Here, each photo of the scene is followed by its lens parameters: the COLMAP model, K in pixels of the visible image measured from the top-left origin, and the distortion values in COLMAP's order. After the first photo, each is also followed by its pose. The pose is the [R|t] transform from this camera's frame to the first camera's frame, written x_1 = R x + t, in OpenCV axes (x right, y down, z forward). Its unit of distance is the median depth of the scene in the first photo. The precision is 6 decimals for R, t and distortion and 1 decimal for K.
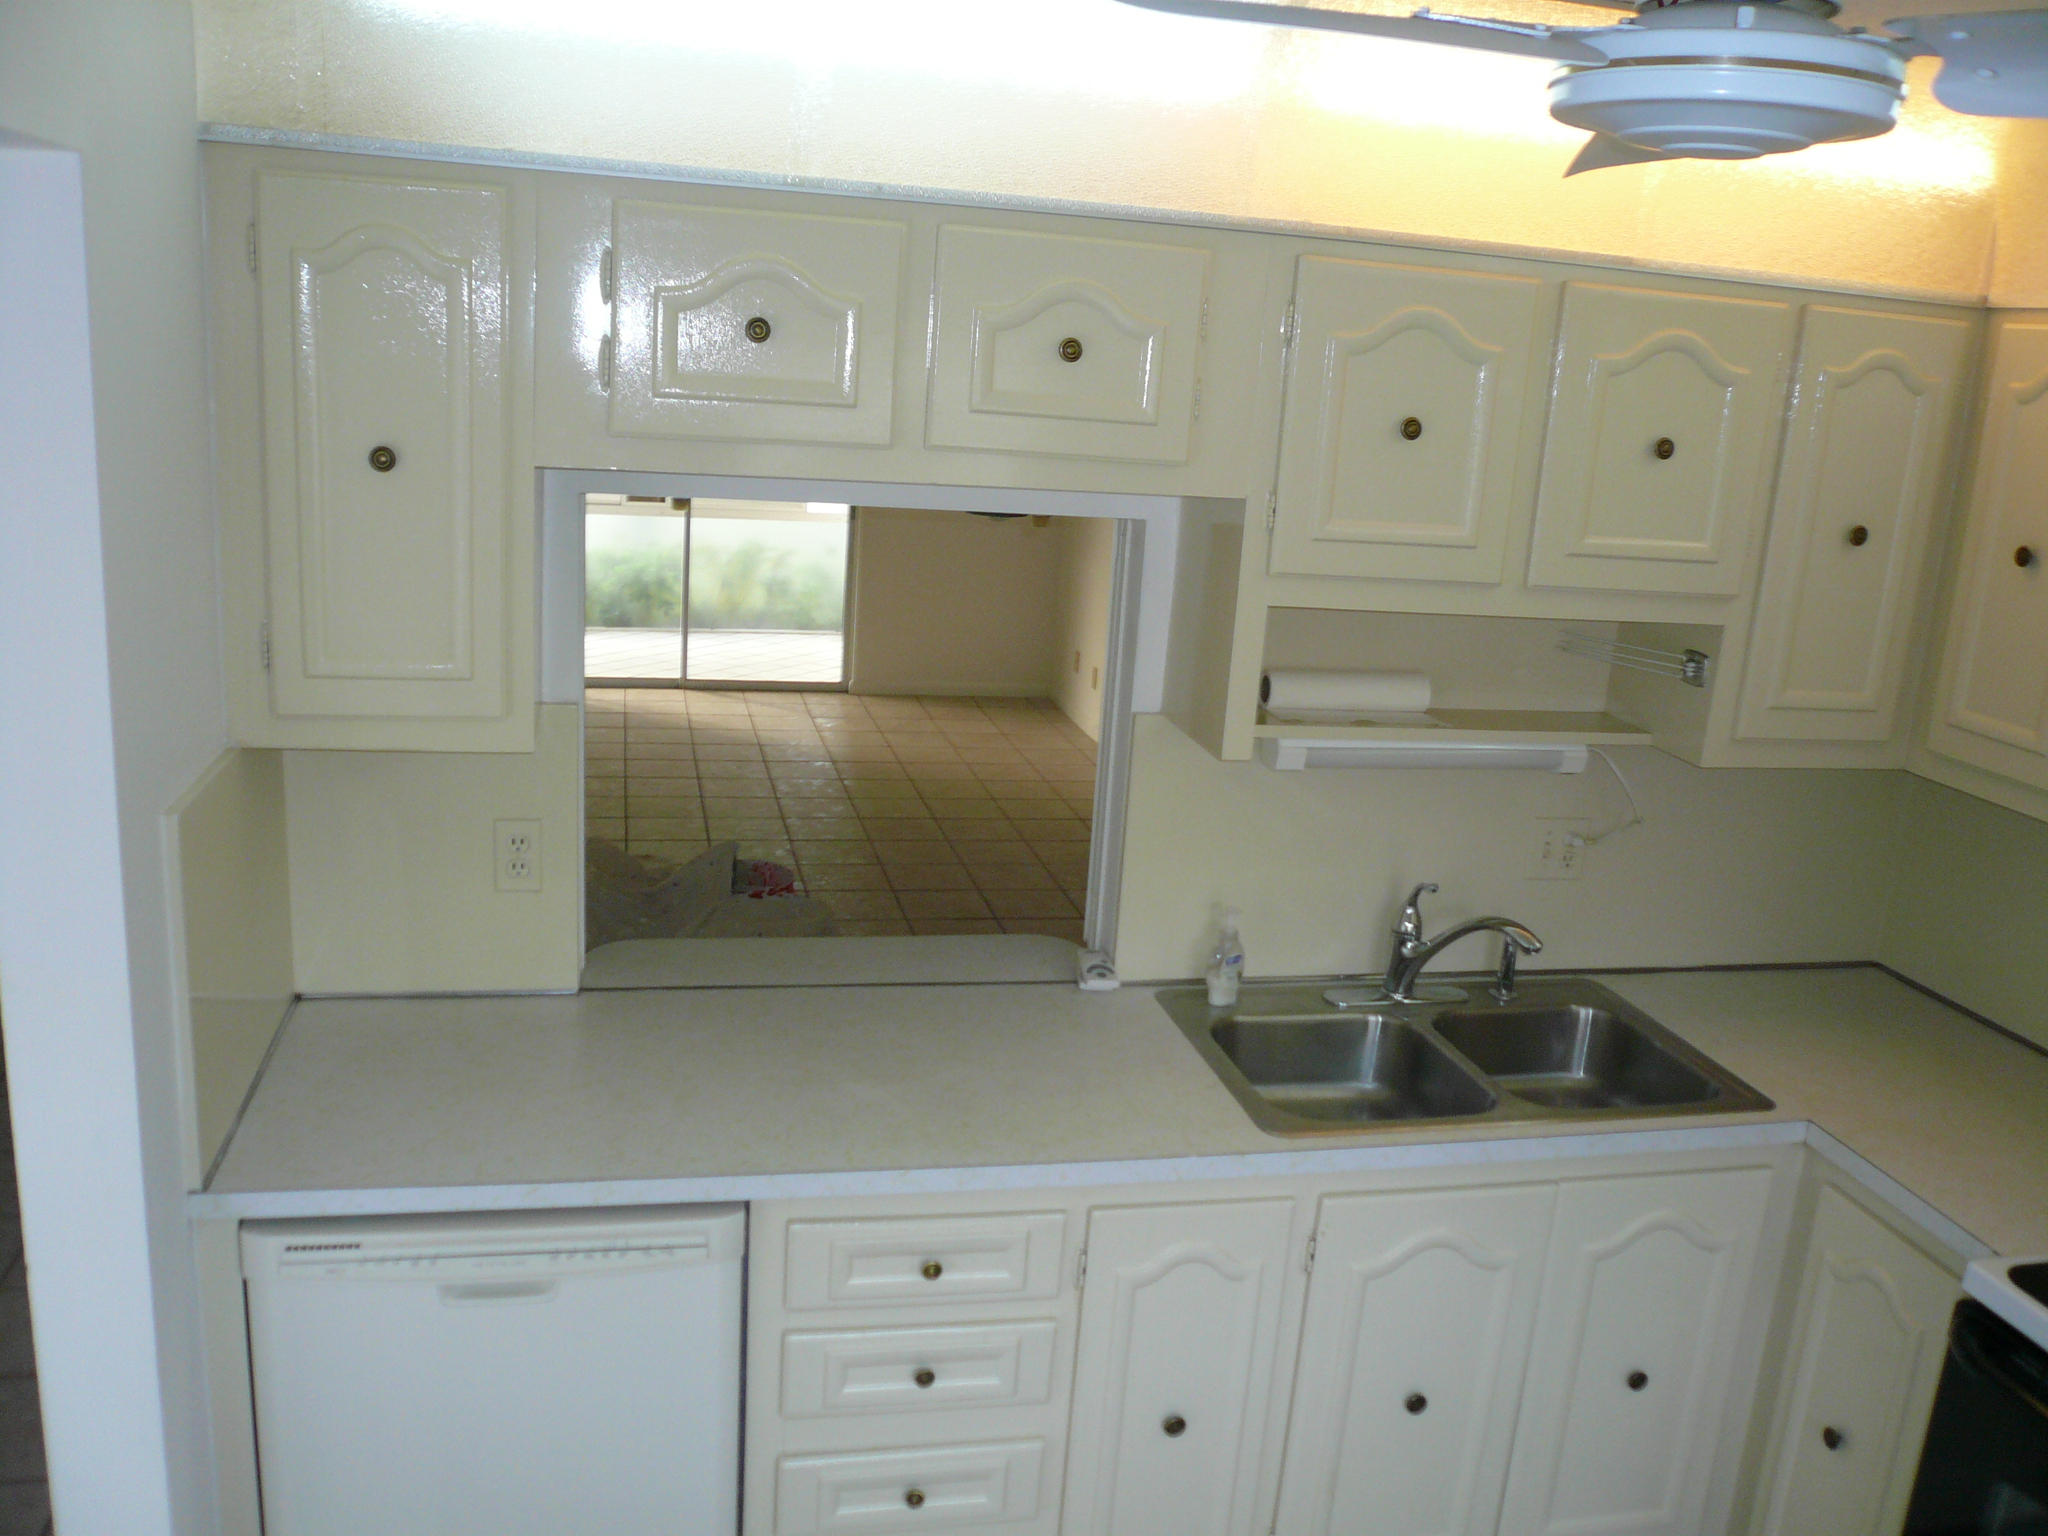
lens RADIAL K [[1776.7, 0, 1062.0], [0, 1776.7, 795.1], [0, 0, 1]] dist [-0.144001, 0.160241]
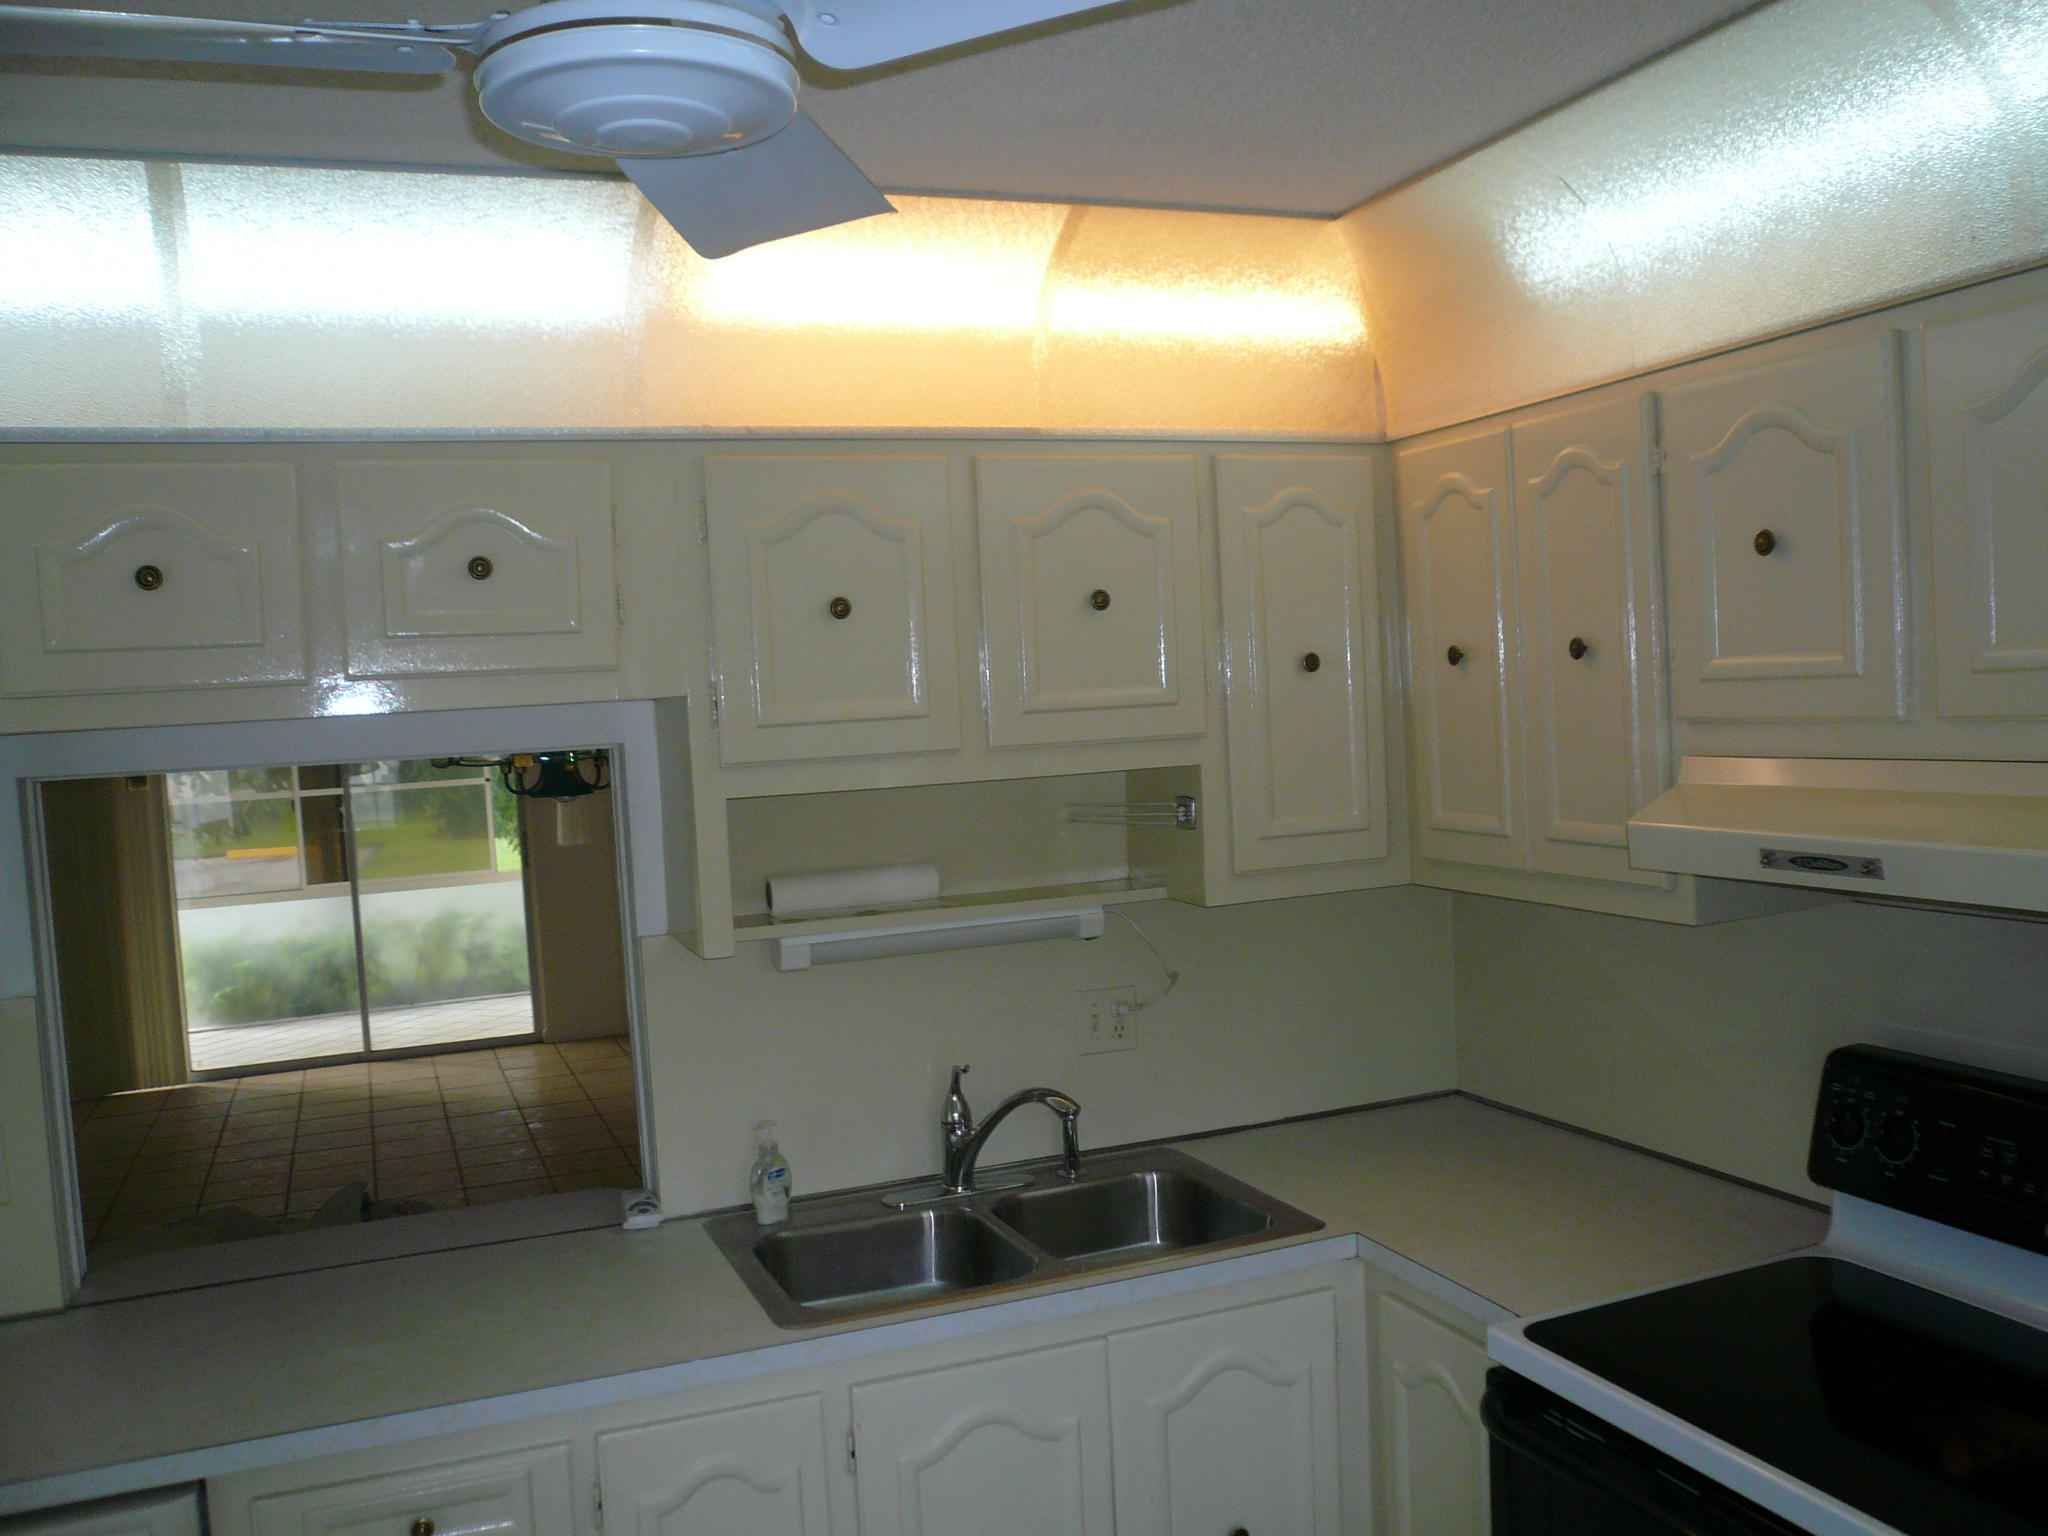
lens RADIAL K [[1777.1, 0, 1087.2], [0, 1777.1, 772.1], [0, 0, 1]] dist [-0.124009, 0.091663]
pose [[0.979497, -0.128495, 0.155162, 0.143033], [0.156864, 0.969720, -0.187182, 0.086906], [-0.126412, 0.207683, 0.969994, -0.004914]]
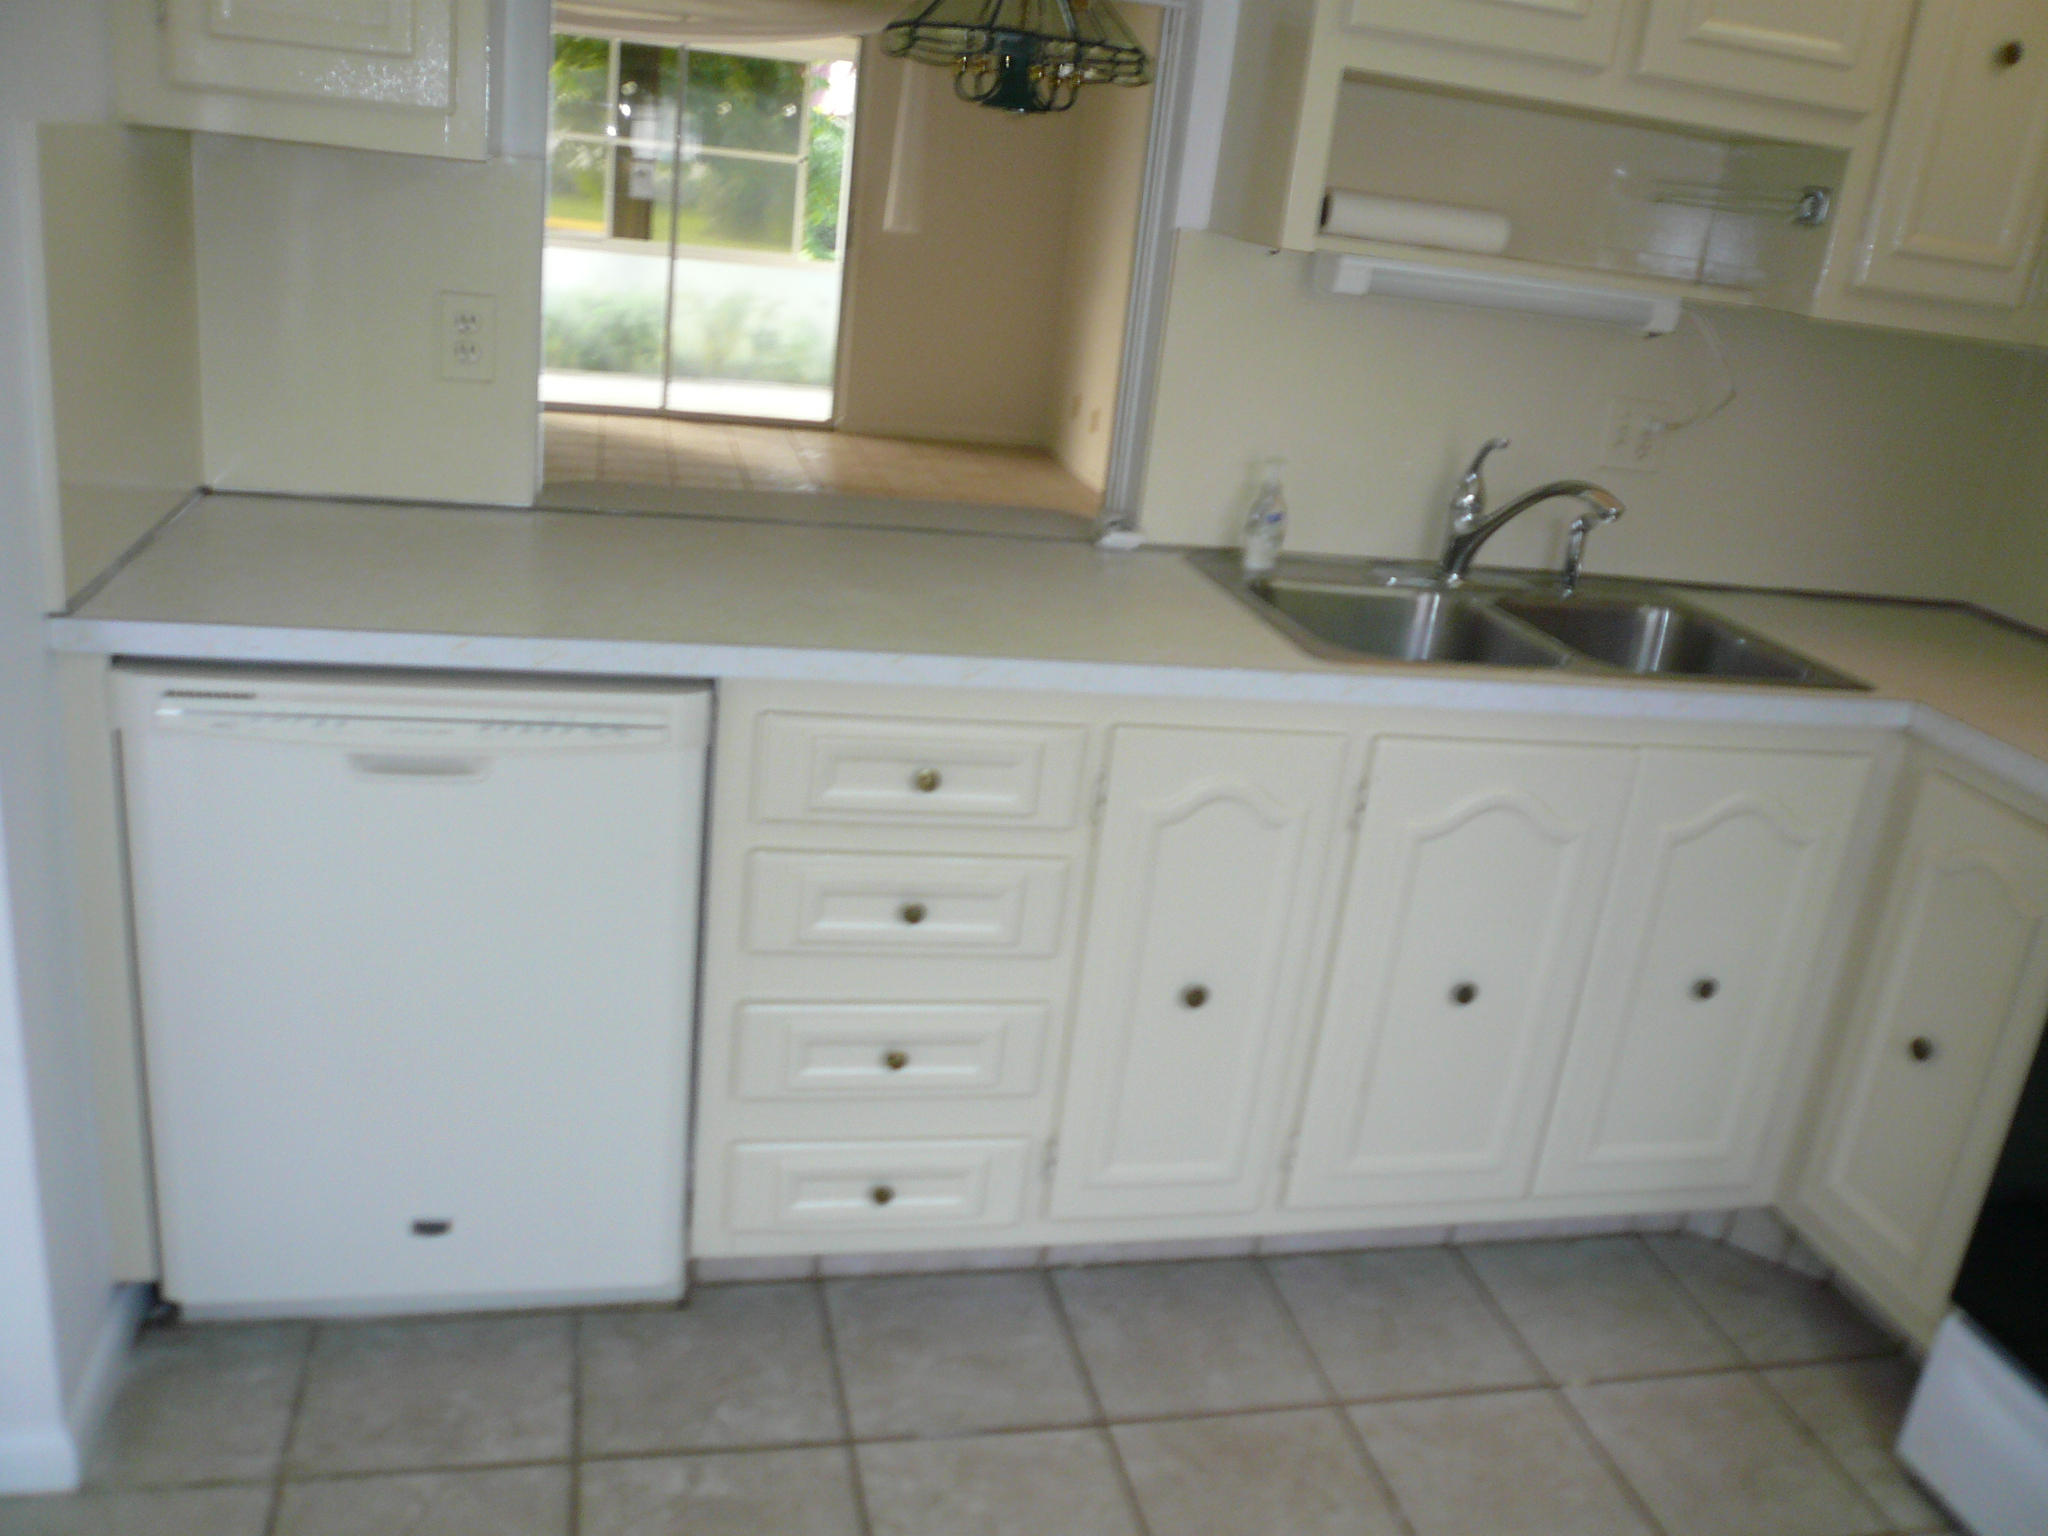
lens RADIAL K [[1777.1, 0, 1087.2], [0, 1777.1, 772.1], [0, 0, 1]] dist [-0.124009, 0.091663]
pose [[0.998536, 0.045173, 0.029755, -0.017491], [-0.047355, 0.995886, 0.077252, 0.156306], [-0.026143, -0.078548, 0.996568, 0.106574]]
